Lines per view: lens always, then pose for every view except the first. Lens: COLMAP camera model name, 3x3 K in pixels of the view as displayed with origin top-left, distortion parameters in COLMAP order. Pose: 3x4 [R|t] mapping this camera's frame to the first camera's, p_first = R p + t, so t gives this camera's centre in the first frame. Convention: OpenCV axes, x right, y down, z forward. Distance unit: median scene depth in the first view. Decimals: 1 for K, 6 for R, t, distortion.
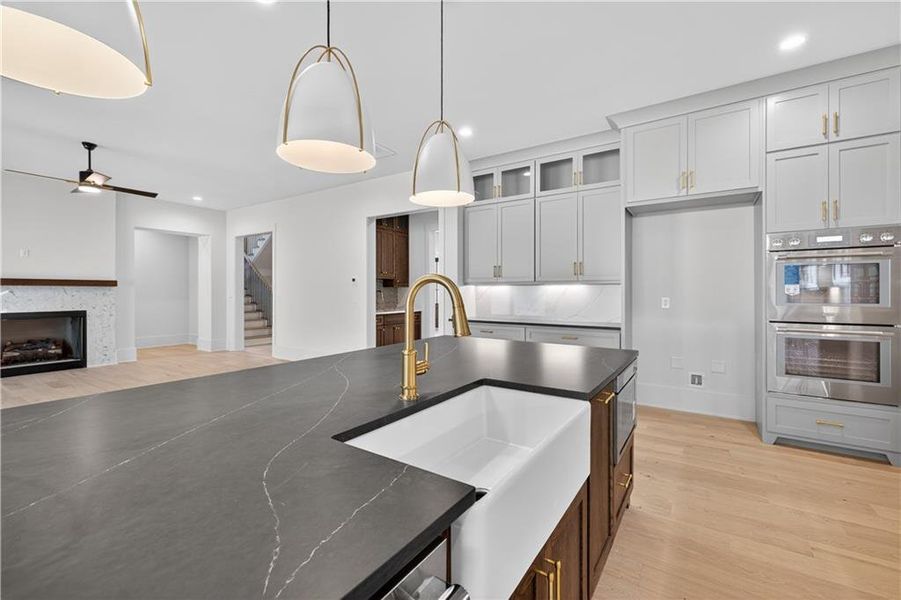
lens RADIAL K [[378.2, 0, 448.0], [0, 378.2, 292.1], [0, 0, 1]] dist [0.002084, -0.000061]
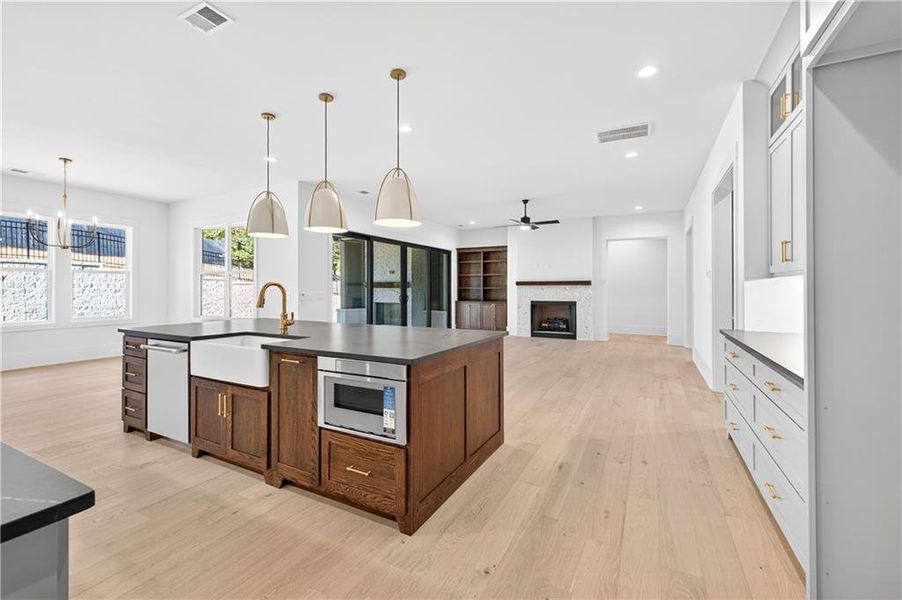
lens RADIAL K [[378.4, 0, 452.9], [0, 378.4, 289.2], [0, 0, 1]] dist [0.001262, -0.000037]
pose [[0.112765, -0.000066, -0.993622, 0.646337], [0.001269, 0.999999, 0.000077, -0.000647], [0.993621, -0.001269, 0.112765, 0.481051]]
